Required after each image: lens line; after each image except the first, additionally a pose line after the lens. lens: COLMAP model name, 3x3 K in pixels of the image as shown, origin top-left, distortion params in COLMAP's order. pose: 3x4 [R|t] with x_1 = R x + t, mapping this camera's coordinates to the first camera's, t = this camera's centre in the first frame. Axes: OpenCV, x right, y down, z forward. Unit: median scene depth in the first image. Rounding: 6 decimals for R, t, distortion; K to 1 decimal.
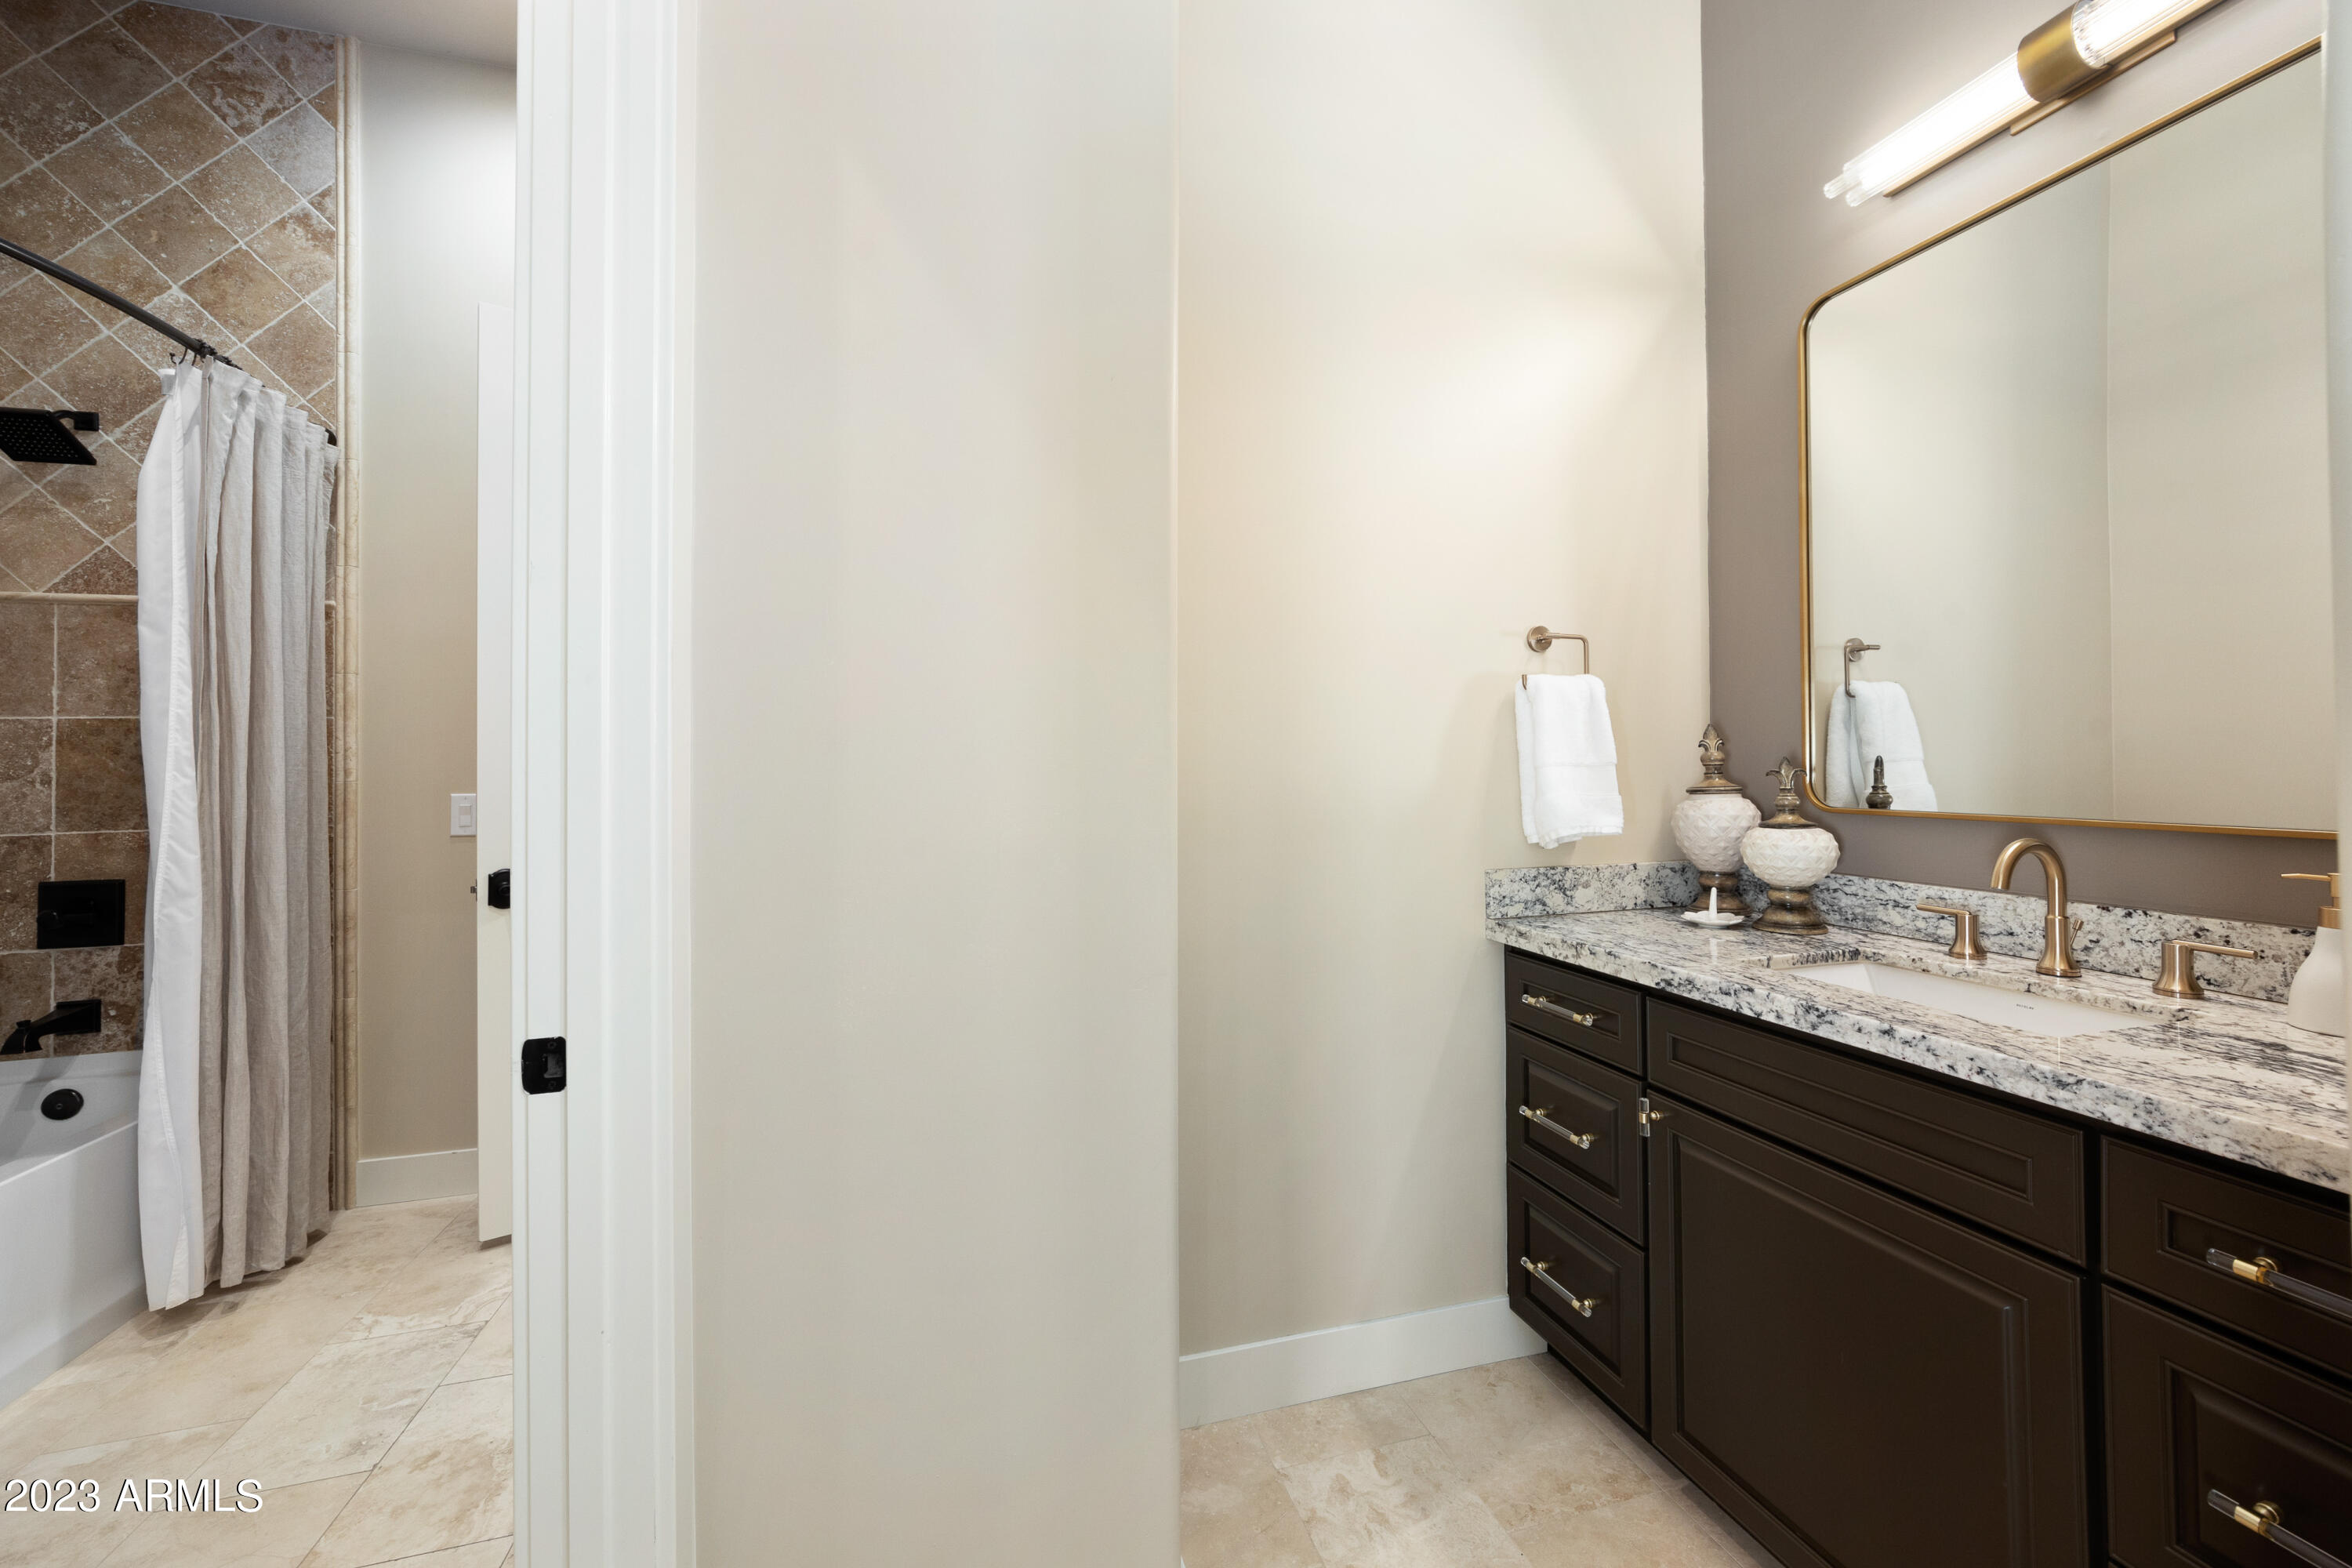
lens RADIAL K [[958.7, 0, 1207.6], [0, 958.7, 748.4], [0, 0, 1]] dist [-0.011795, 0.004281]
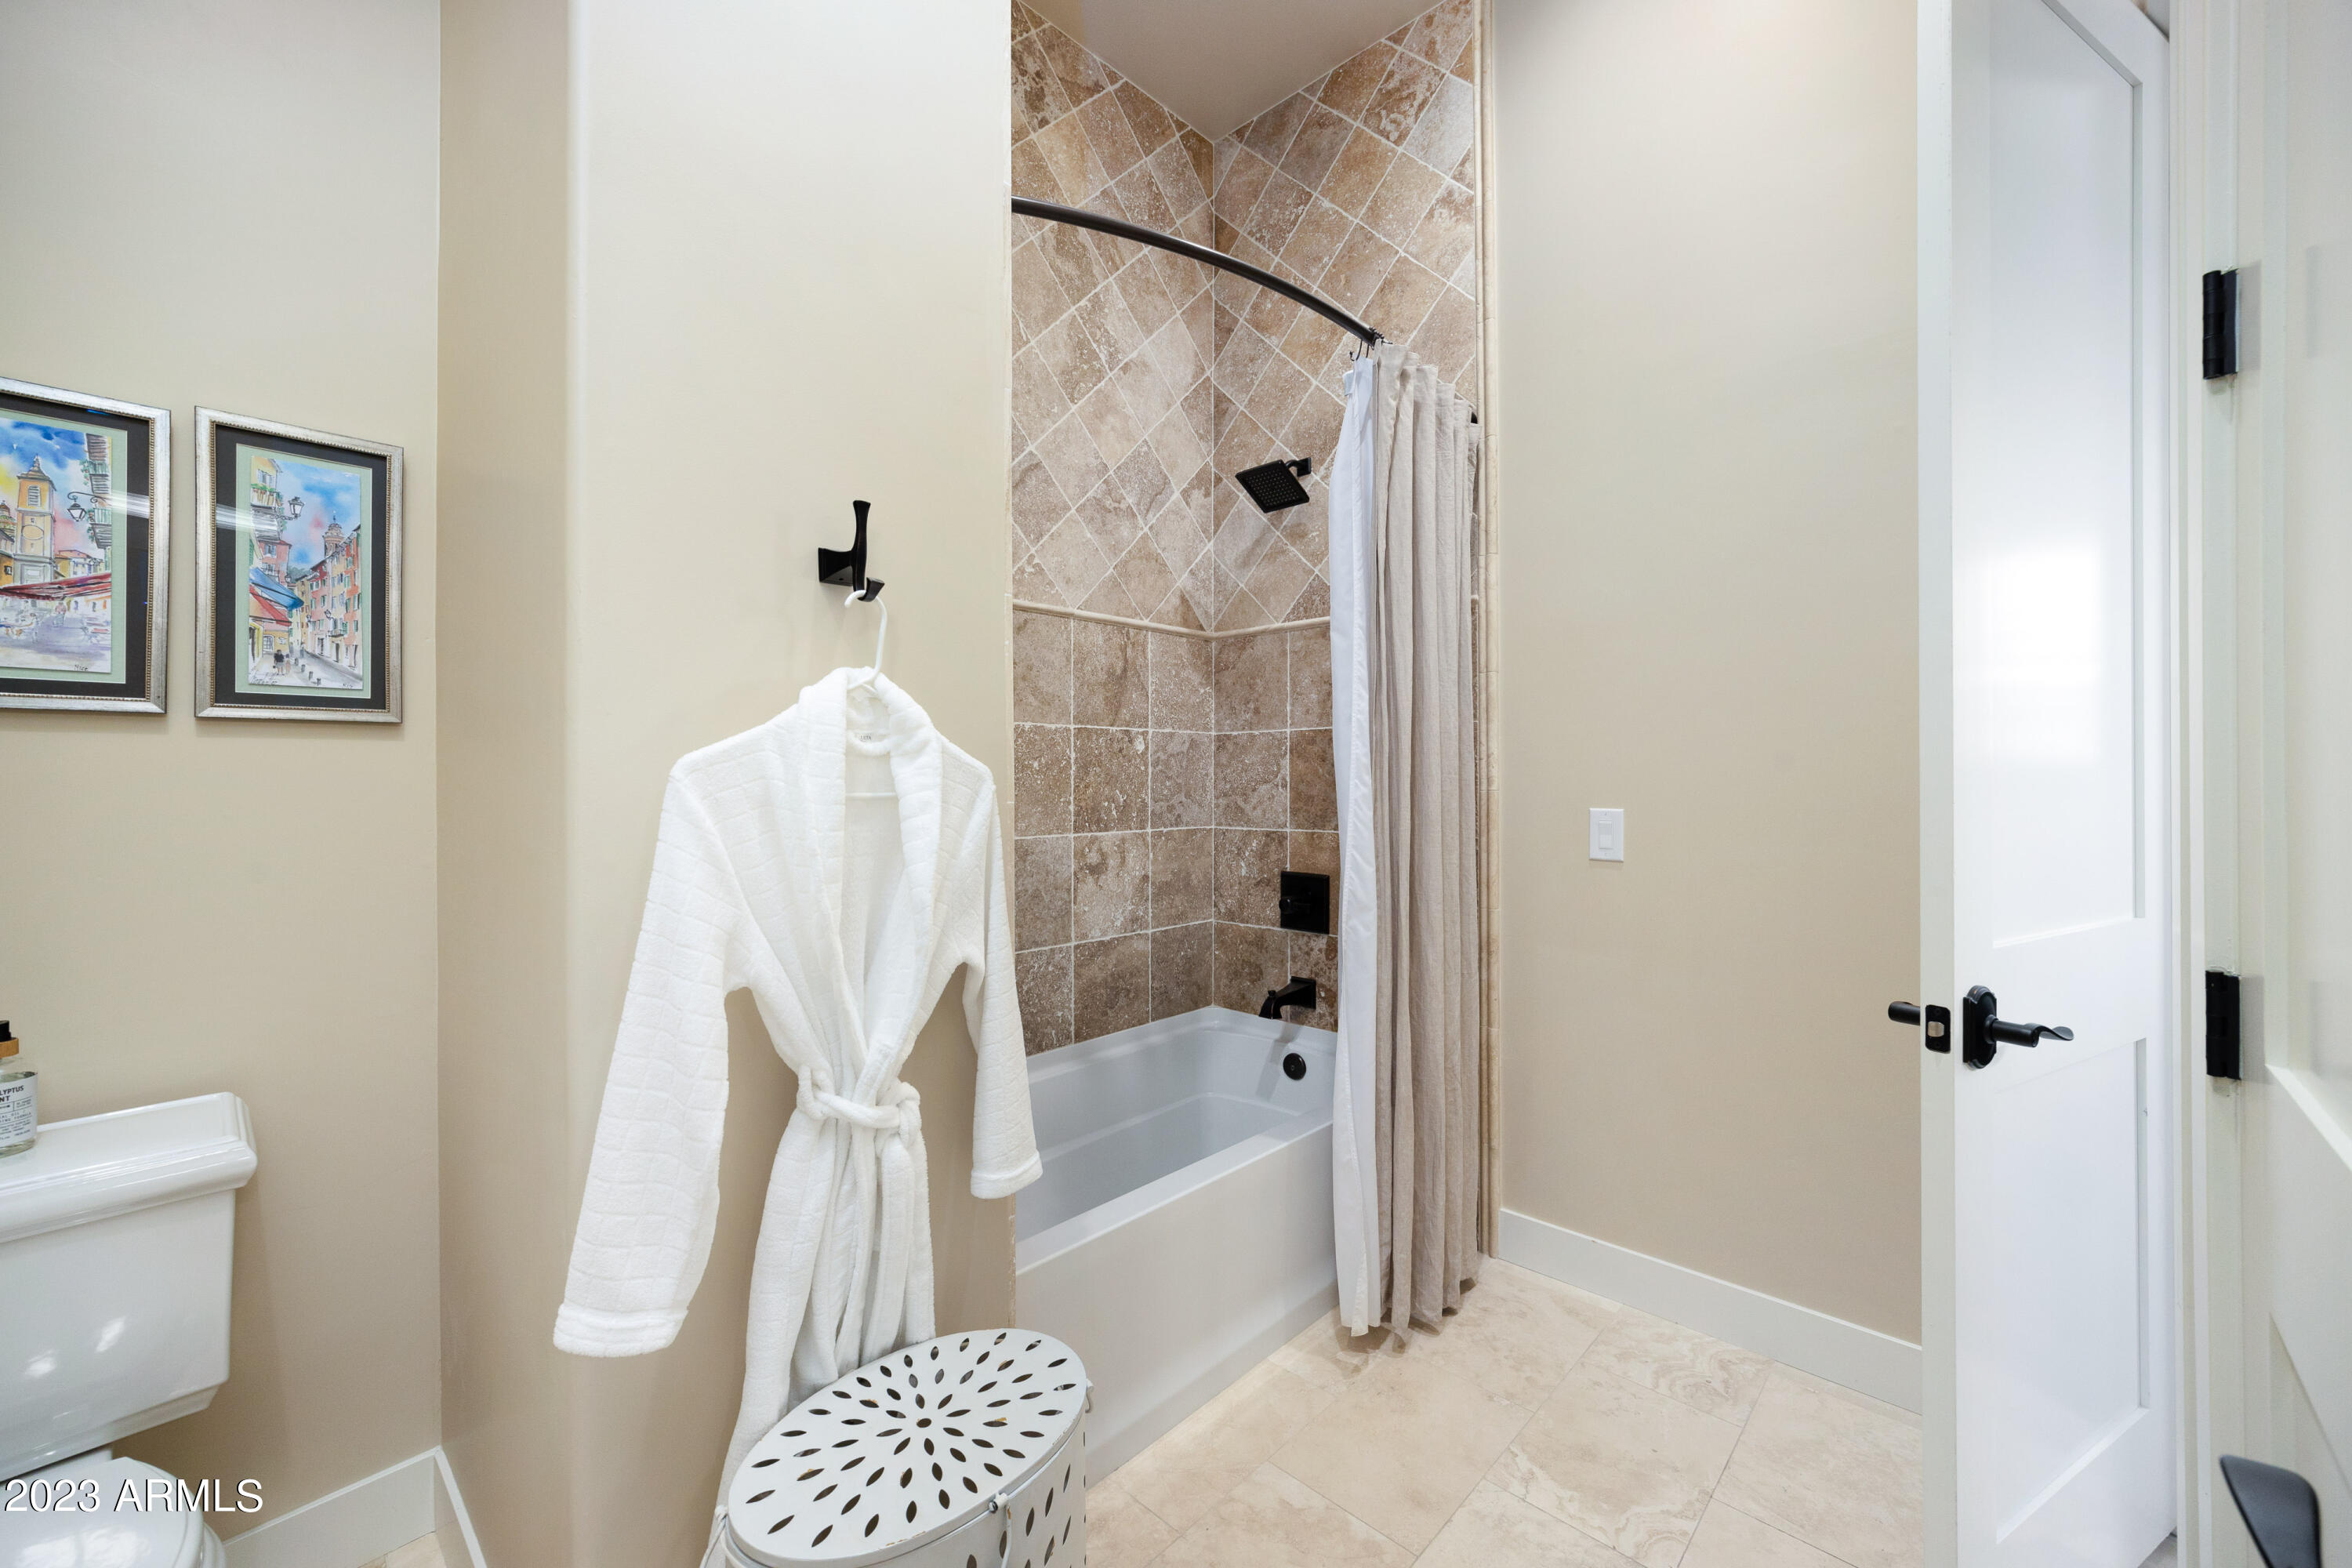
lens RADIAL K [[958.7, 0, 1172.4], [0, 958.7, 767.0], [0, 0, 1]] dist [-0.011795, 0.004281]
pose [[0.514500, 0.001633, -0.857489, -0.285266], [0.008169, 0.999943, 0.006806, 0.003532], [0.857451, -0.010507, 0.514458, 0.278770]]
